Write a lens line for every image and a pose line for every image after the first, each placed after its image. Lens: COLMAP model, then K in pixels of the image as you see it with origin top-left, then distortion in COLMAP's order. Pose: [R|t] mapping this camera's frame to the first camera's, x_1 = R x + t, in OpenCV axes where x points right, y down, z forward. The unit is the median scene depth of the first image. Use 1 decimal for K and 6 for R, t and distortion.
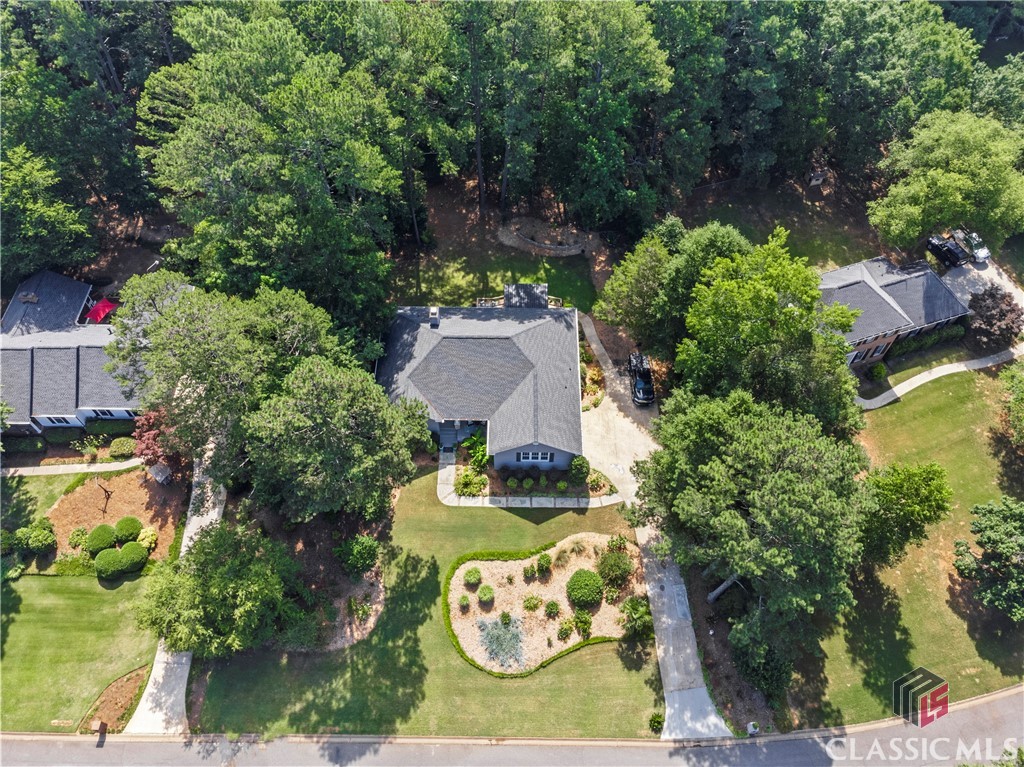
lens RADIAL K [[766.9, 0, 516.9], [0, 766.9, 379.1], [0, 0, 1]] dist [0.013154, 0.002980]
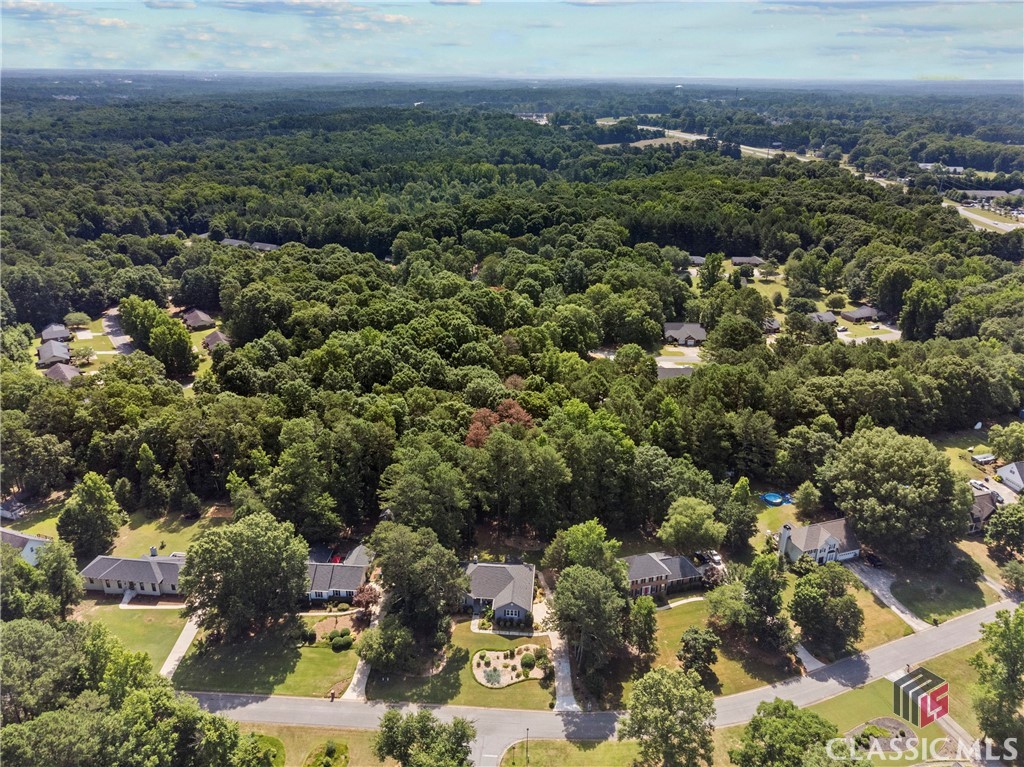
lens RADIAL K [[766.9, 0, 515.0], [0, 766.9, 386.1], [0, 0, 1]] dist [0.013154, 0.002980]
pose [[0.997887, 0.030829, -0.057196, 0.158376], [-0.057070, 0.836685, -0.544704, 0.865909], [0.031063, 0.546817, 0.836676, -1.513200]]
